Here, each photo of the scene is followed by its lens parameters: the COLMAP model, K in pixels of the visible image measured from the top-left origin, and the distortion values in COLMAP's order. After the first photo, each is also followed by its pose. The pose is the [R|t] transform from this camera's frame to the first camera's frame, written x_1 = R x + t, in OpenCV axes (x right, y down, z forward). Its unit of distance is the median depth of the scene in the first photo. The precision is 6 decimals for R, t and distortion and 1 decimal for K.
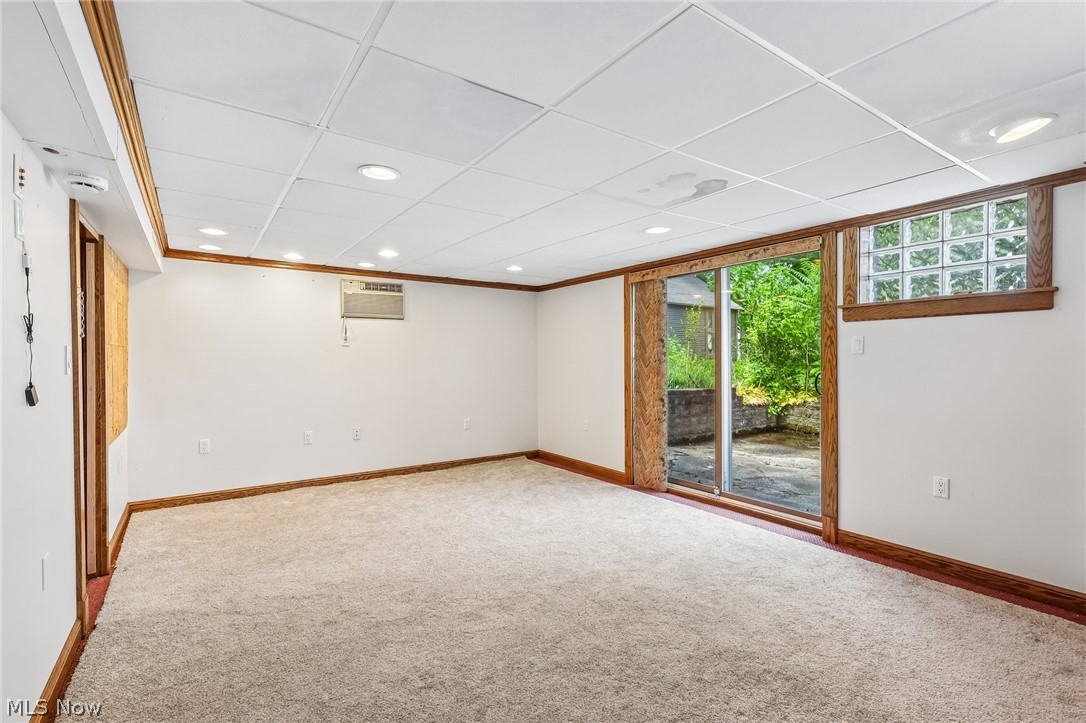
lens RADIAL K [[505.6, 0, 544.7], [0, 505.6, 359.5], [0, 0, 1]] dist [-0.002971, -0.001069]
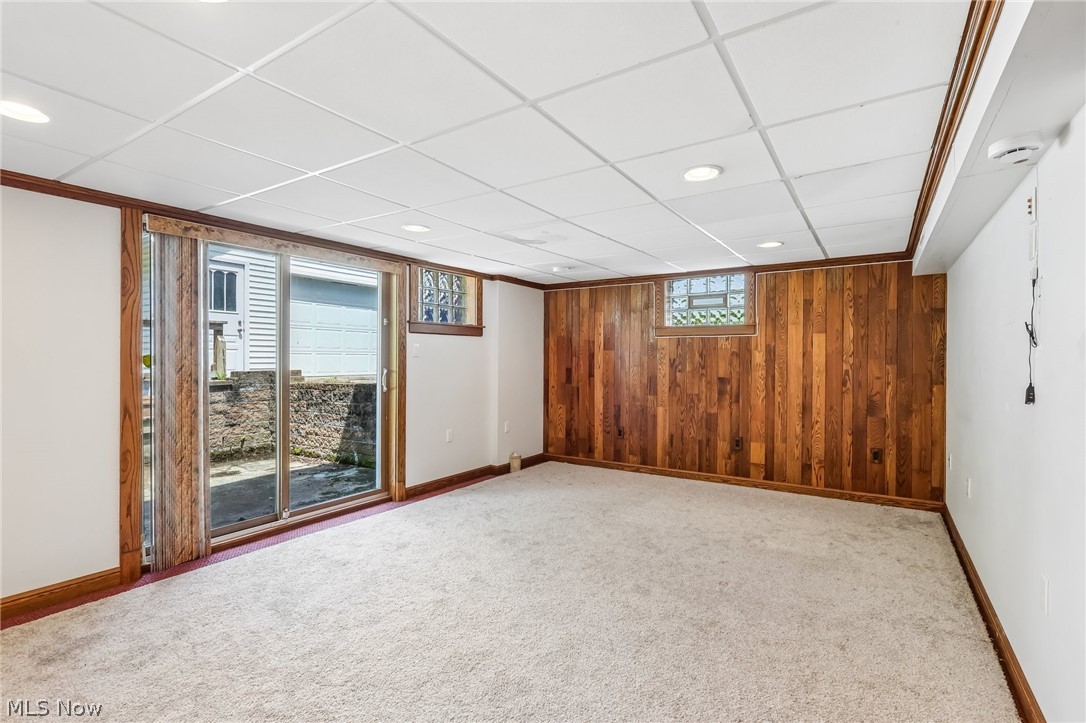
lens RADIAL K [[505.6, 0, 544.7], [0, 505.6, 359.5], [0, 0, 1]] dist [-0.002971, -0.001069]
pose [[-0.375174, 0.001362, 0.926953, -0.792975], [0.001258, 0.999999, -0.000960, -0.002462], [-0.926954, 0.000806, -0.375175, 1.159173]]
